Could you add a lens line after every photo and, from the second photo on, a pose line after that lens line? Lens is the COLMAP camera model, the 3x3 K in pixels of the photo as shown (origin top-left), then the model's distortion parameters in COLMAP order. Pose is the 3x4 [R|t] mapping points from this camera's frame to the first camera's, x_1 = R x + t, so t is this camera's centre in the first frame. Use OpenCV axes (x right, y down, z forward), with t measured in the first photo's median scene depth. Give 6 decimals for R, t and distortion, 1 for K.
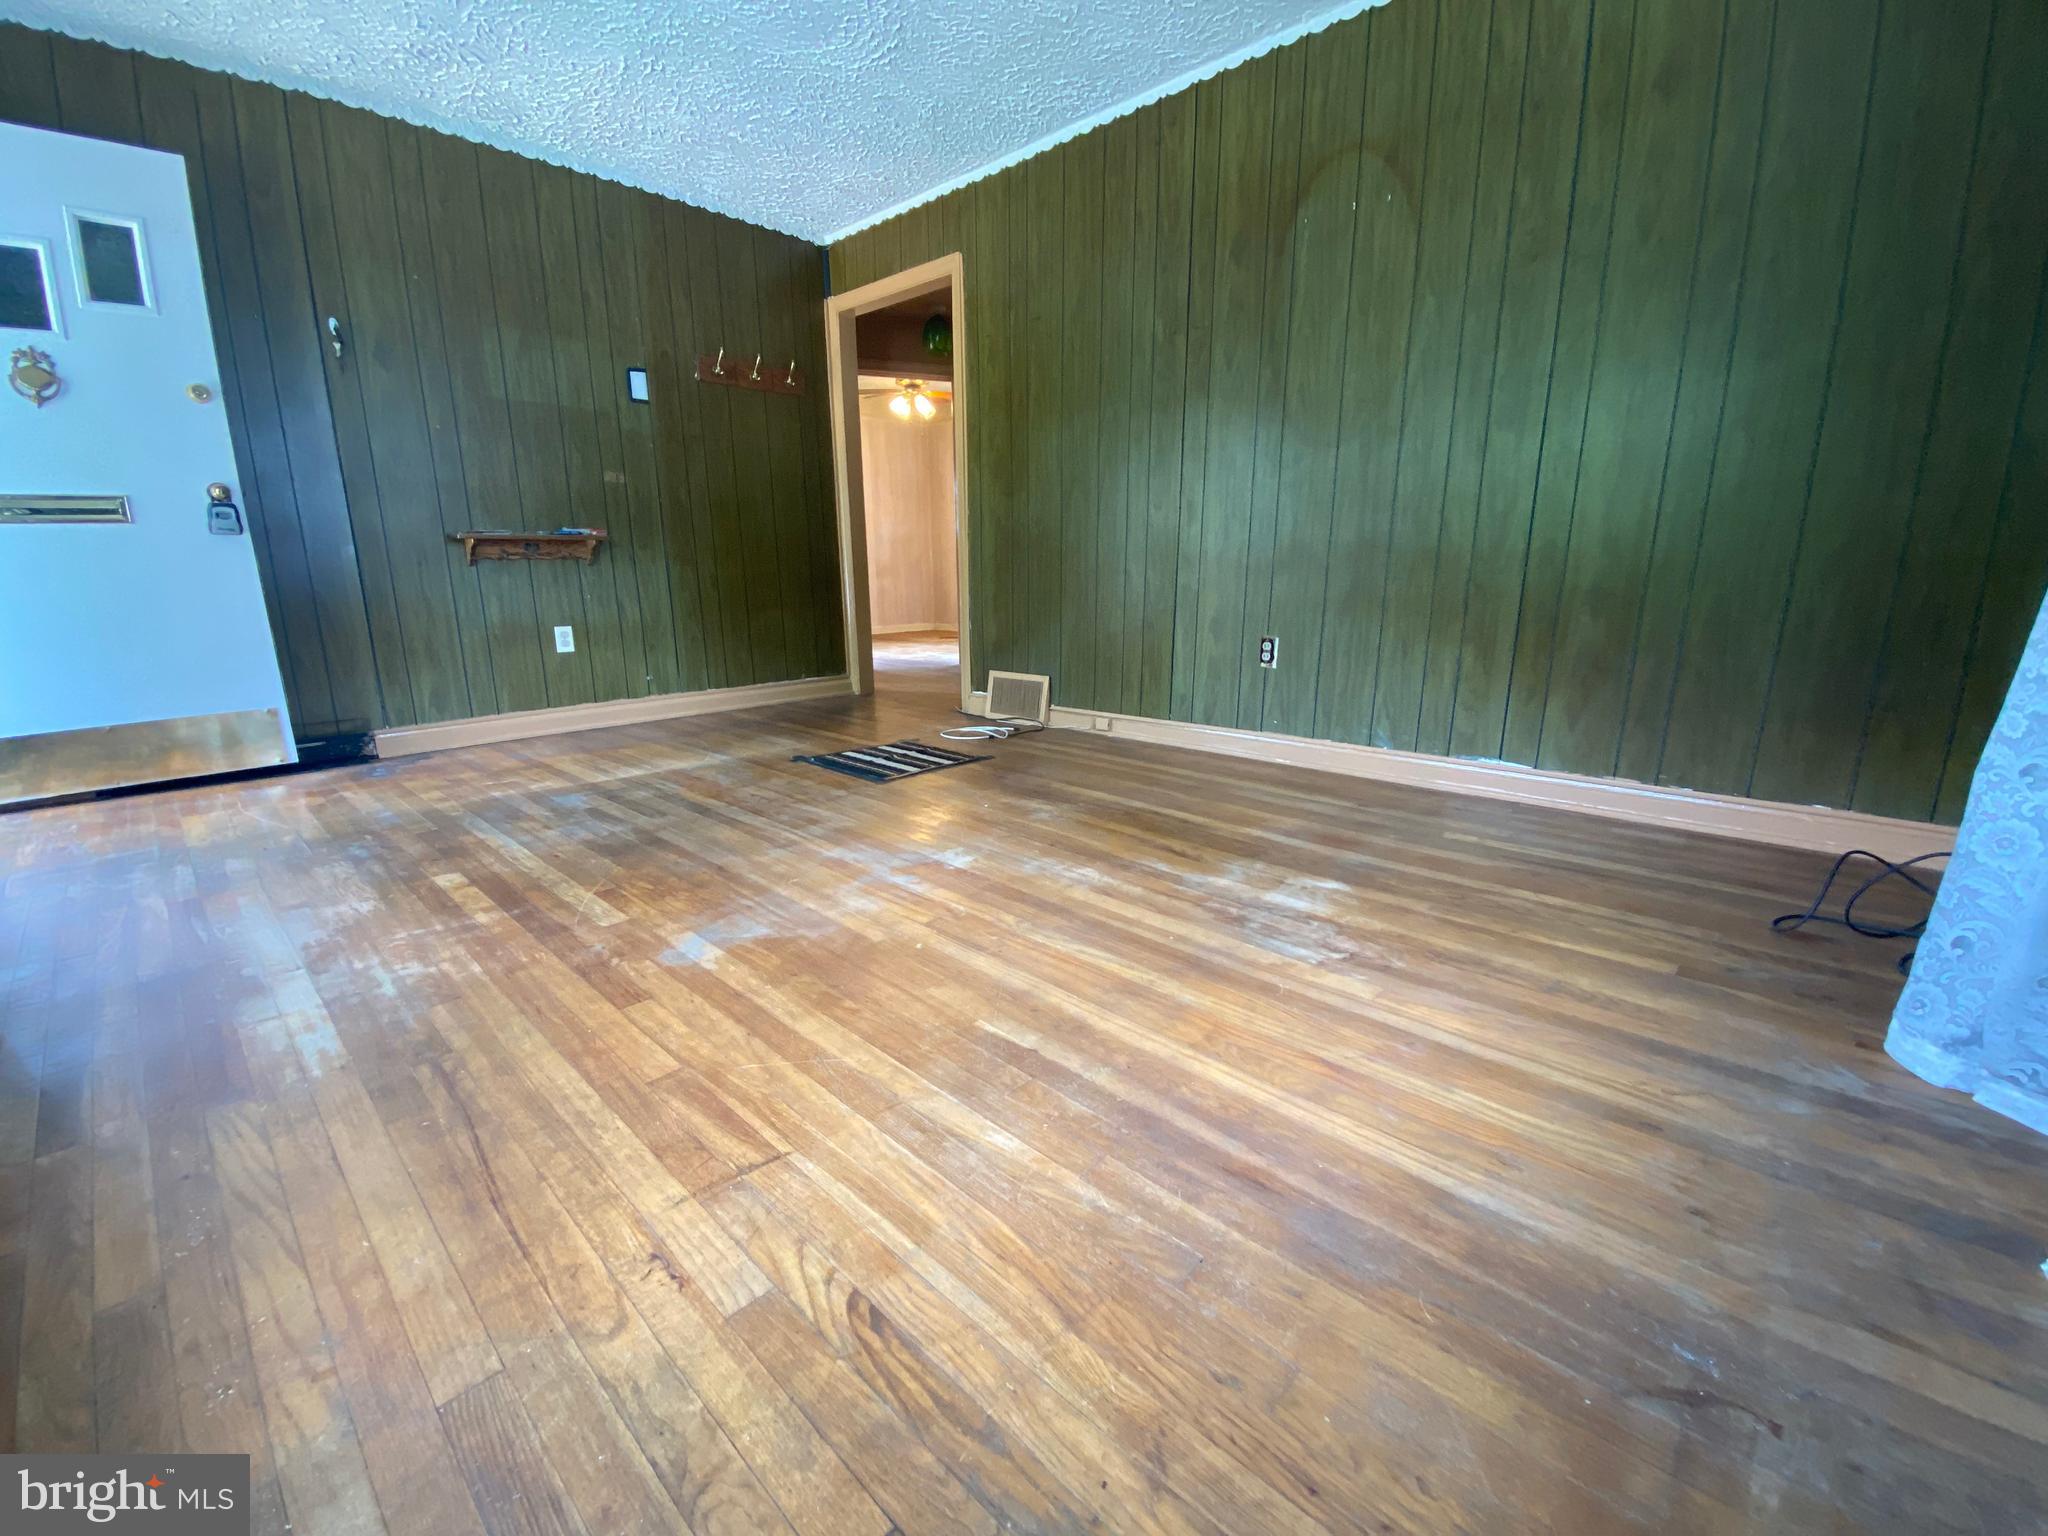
lens RADIAL K [[839.2, 0, 1027.3], [0, 839.2, 760.3], [0, 0, 1]] dist [0.017419, -0.010016]
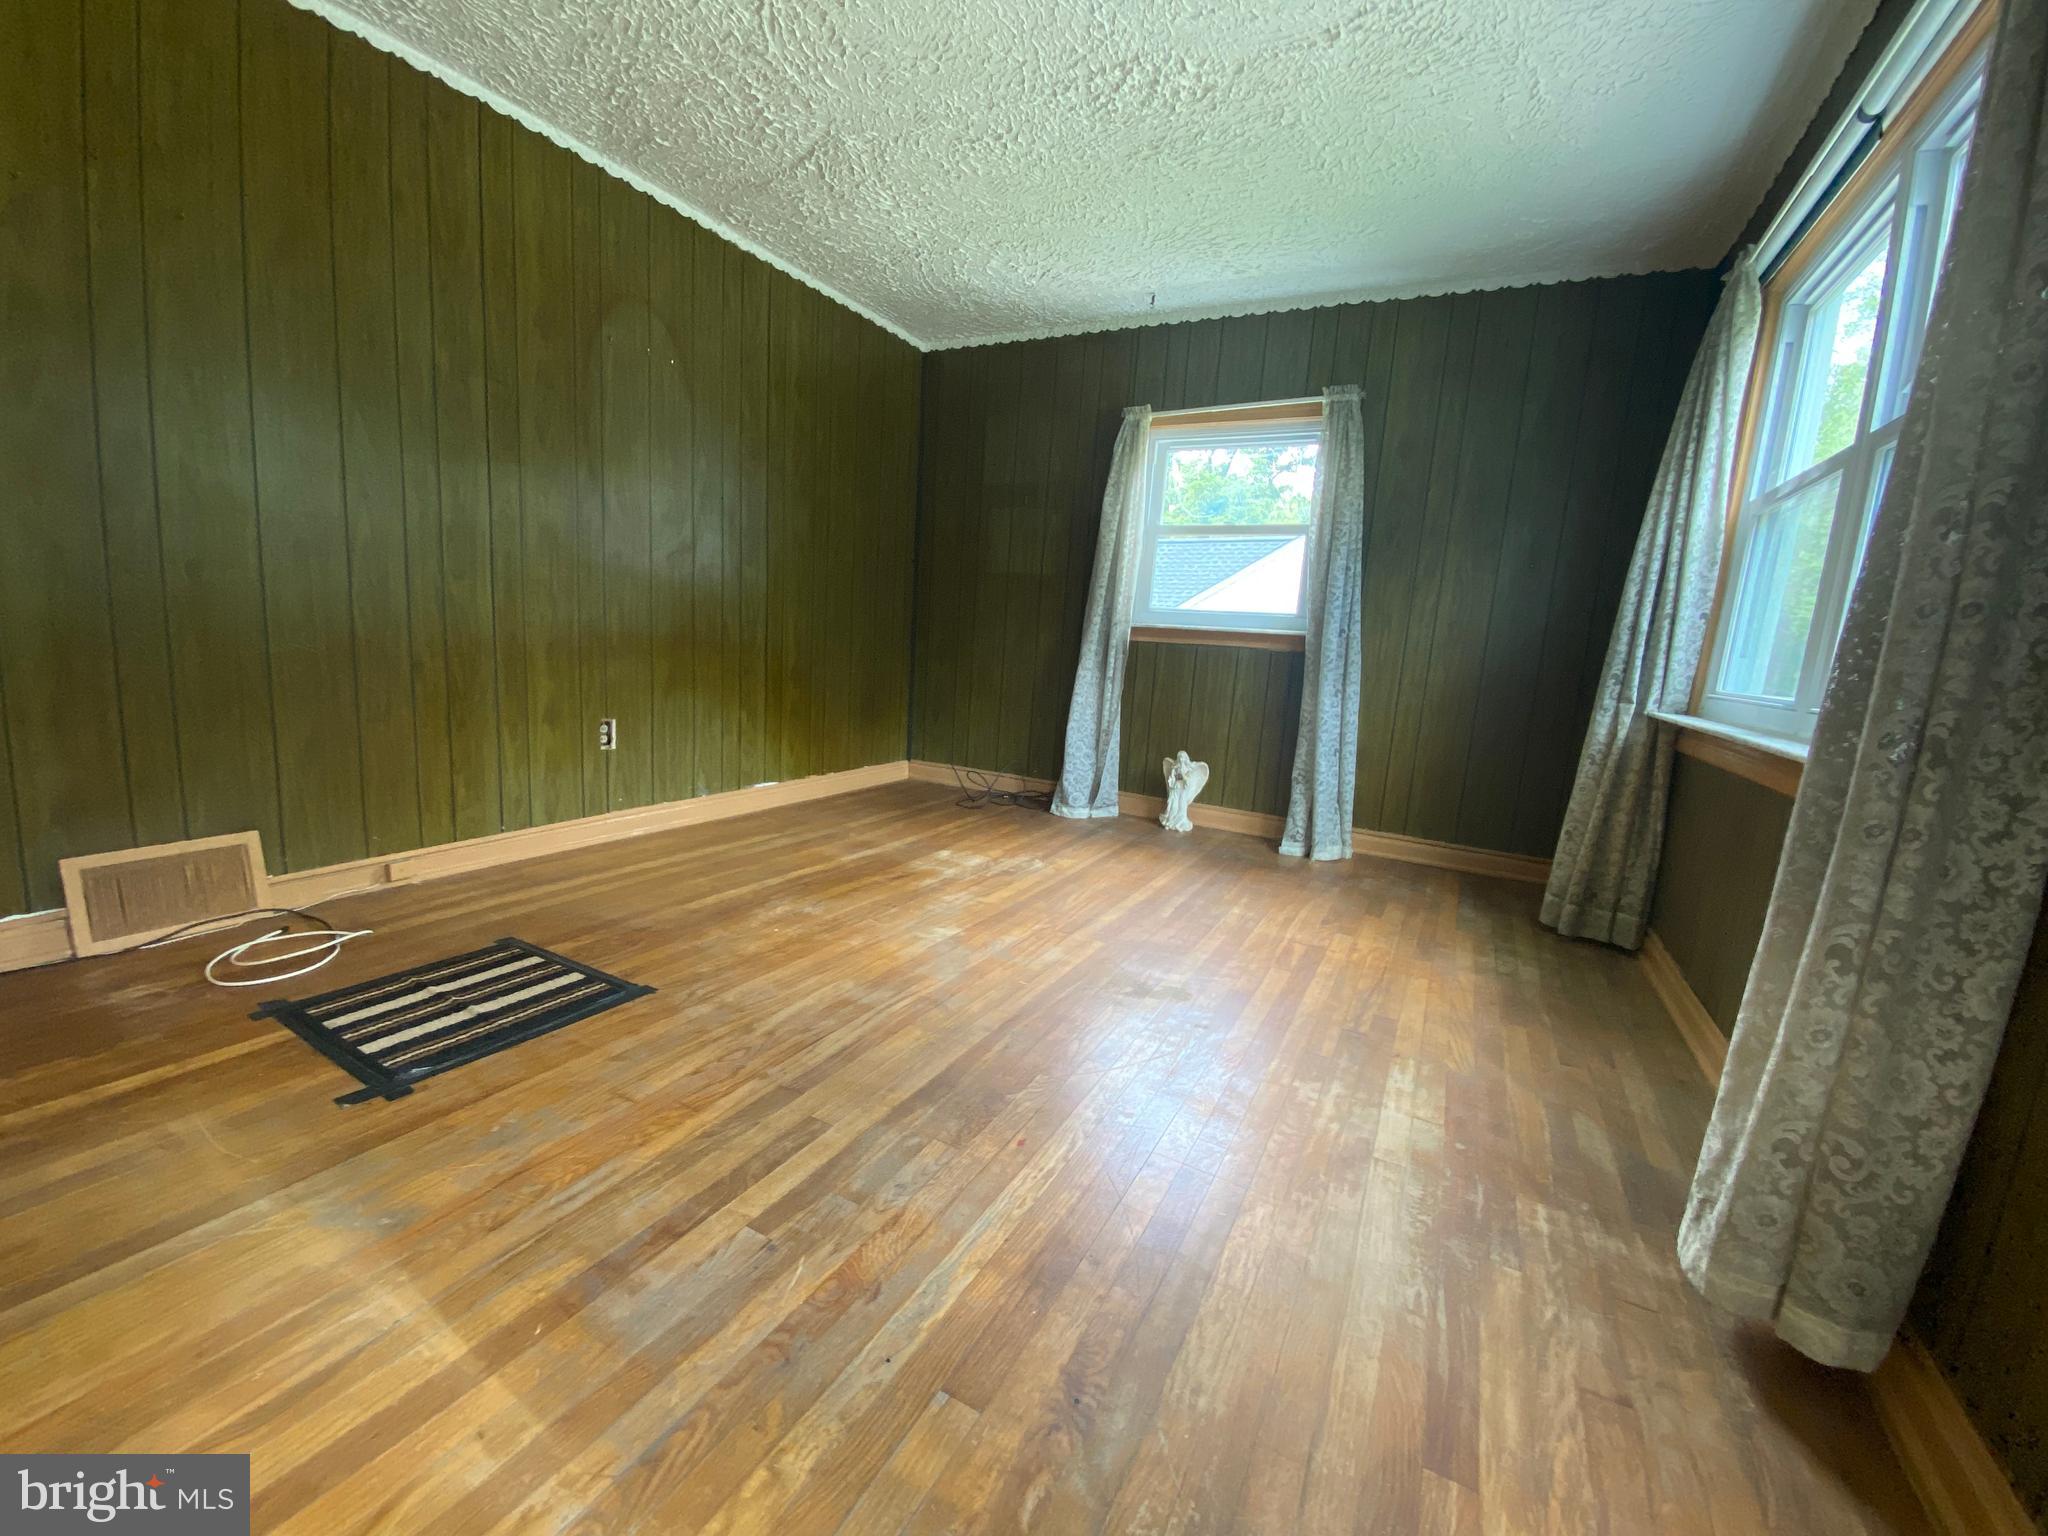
lens RADIAL K [[839.2, 0, 998.1], [0, 839.2, 757.7], [0, 0, 1]] dist [0.017419, -0.010016]
pose [[-0.244859, -0.155093, 0.957074, -1.075206], [0.154808, 0.968205, 0.196503, -0.304392], [-0.957120, 0.196278, -0.213064, 1.022624]]
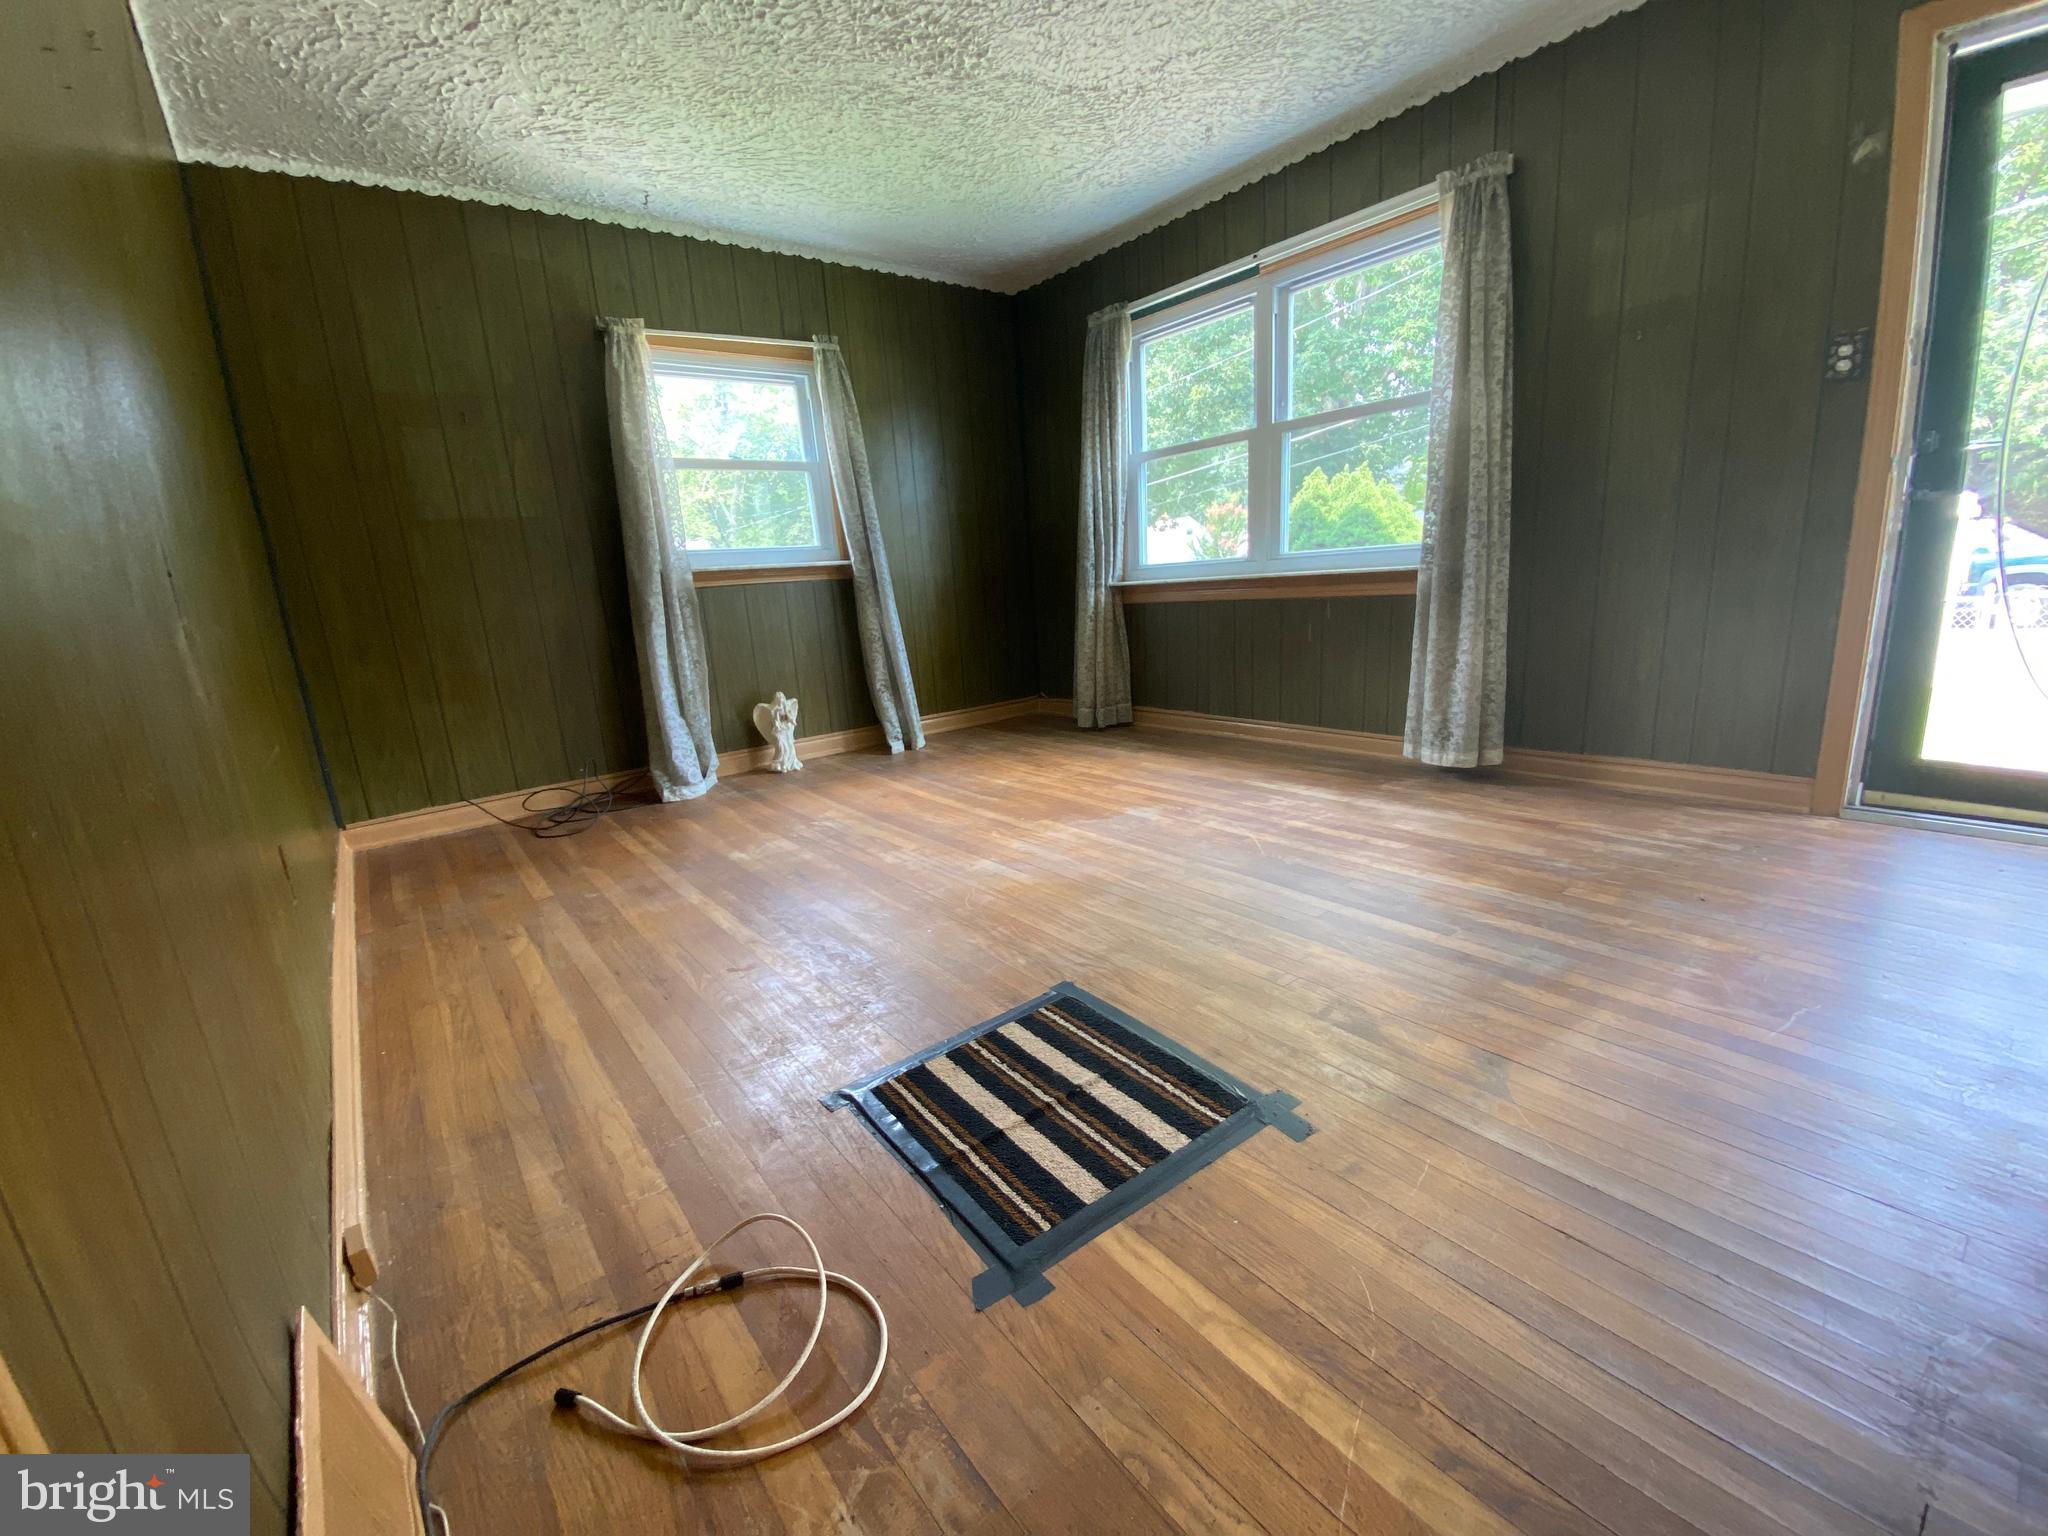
lens RADIAL K [[839.2, 0, 1031.8], [0, 839.2, 766.6], [0, 0, 1]] dist [0.017419, -0.010016]
pose [[-0.986910, 0.041012, 0.155972, -0.309980], [0.105978, 0.893919, 0.435520, -0.476605], [-0.121565, 0.446349, -0.886563, 1.807744]]
